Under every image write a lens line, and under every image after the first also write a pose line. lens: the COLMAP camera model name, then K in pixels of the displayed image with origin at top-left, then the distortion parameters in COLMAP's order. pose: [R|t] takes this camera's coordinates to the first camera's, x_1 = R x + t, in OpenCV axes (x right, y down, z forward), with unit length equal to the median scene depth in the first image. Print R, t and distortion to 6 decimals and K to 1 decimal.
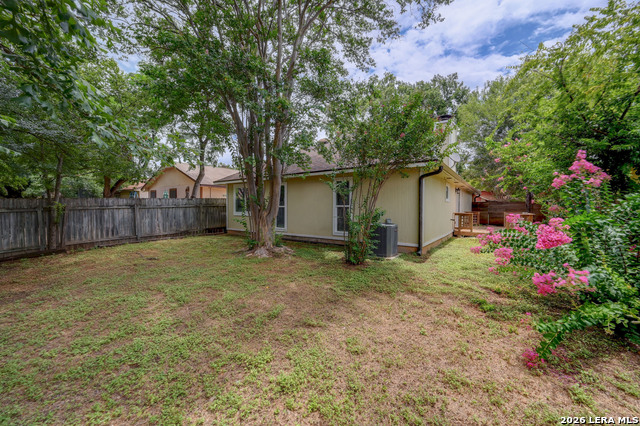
lens RADIAL K [[253.3, 0, 319.3], [0, 253.3, 210.8], [0, 0, 1]] dist [0.000786, 0.000127]
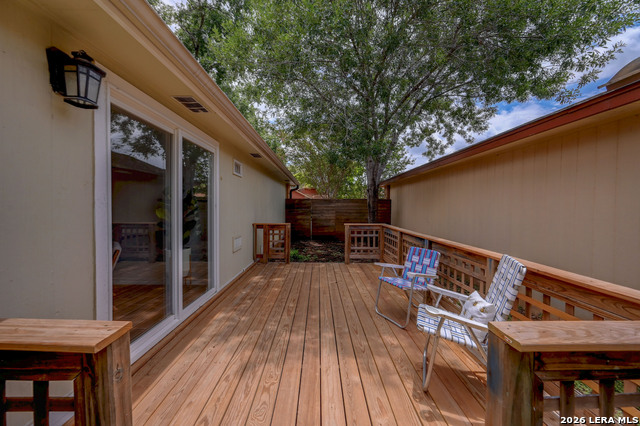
lens RADIAL K [[253.3, 0, 320.1], [0, 253.3, 211.7], [0, 0, 1]] dist [0.000786, 0.000127]
pose [[0.808655, -0.020659, 0.587920, 0.504116], [0.015219, 0.999783, 0.014198, -0.022028], [-0.588086, -0.002534, 0.808794, 0.765637]]
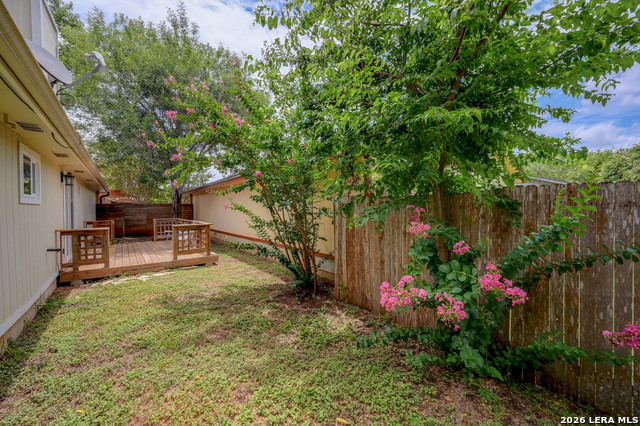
lens RADIAL K [[253.3, 0, 319.0], [0, 253.3, 209.4], [0, 0, 1]] dist [0.000786, 0.000127]
pose [[0.282694, -0.021357, 0.958972, 0.233145], [0.033810, 0.999353, 0.012289, -0.015994], [-0.958614, 0.028948, 0.283233, 0.432056]]
